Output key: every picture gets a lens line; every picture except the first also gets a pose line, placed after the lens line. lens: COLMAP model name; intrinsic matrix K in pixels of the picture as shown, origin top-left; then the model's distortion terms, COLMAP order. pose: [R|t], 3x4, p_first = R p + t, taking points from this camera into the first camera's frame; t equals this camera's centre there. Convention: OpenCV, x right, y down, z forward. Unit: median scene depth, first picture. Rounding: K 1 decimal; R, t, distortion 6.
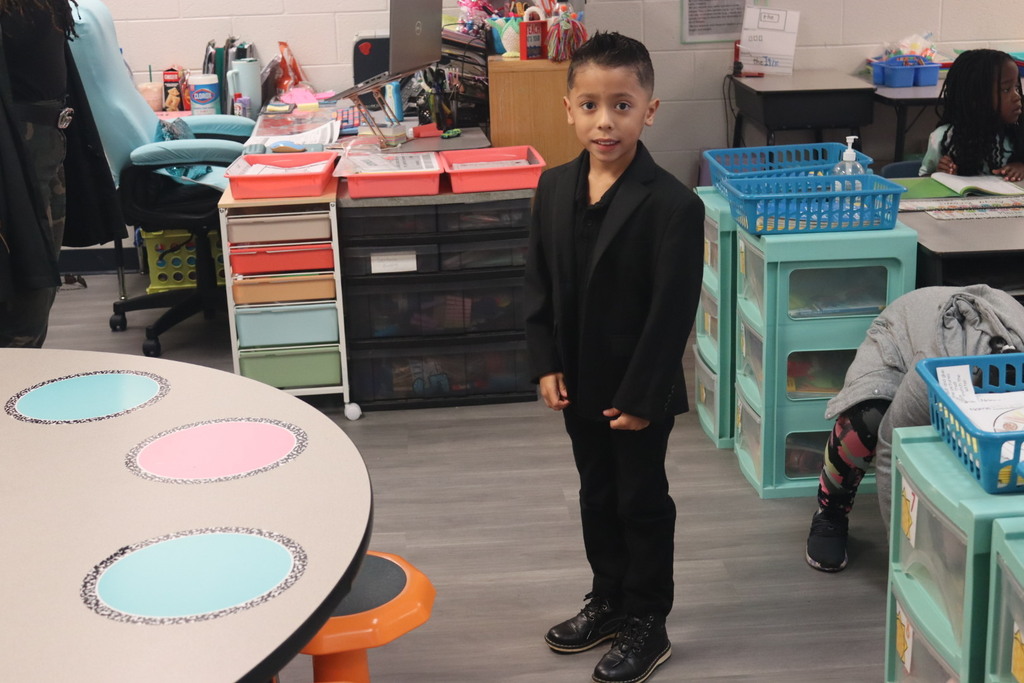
lens RADIAL K [[1460.7, 0, 512.0], [0, 1460.7, 341.5], [0, 0, 1]] dist [0.000329, 0.022721]
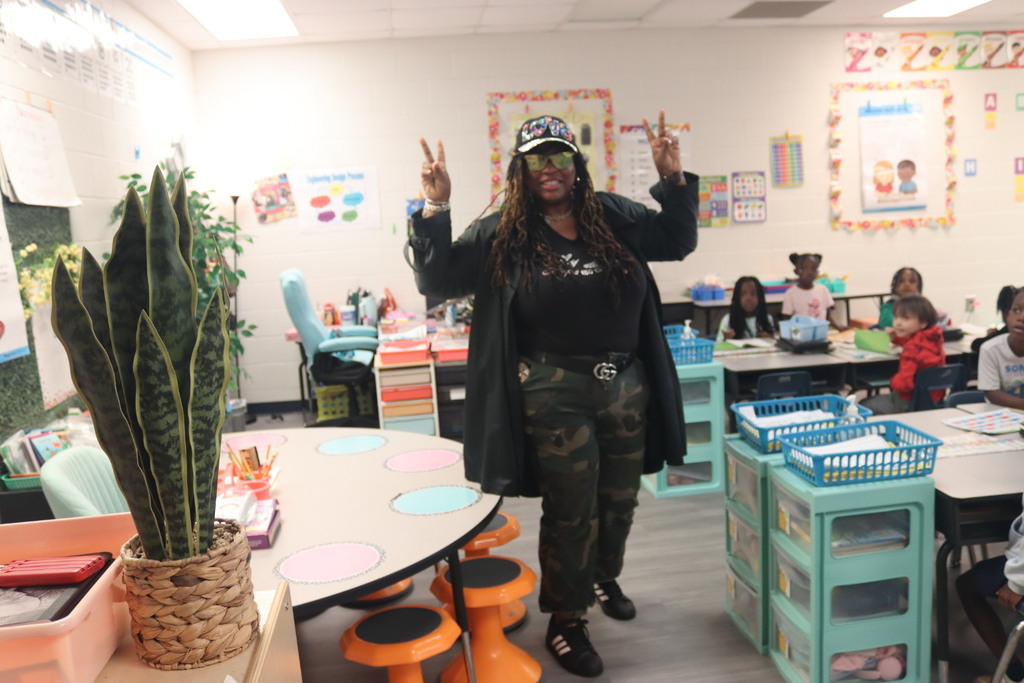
lens RADIAL K [[886.0, 0, 512.0], [0, 886.0, 341.5], [0, 0, 1]] dist [-0.073394, -0.002662]
pose [[0.998272, -0.035386, 0.046920, -0.067362], [0.041801, 0.988742, -0.143674, 0.051415], [-0.041308, 0.145387, 0.988512, -0.197254]]
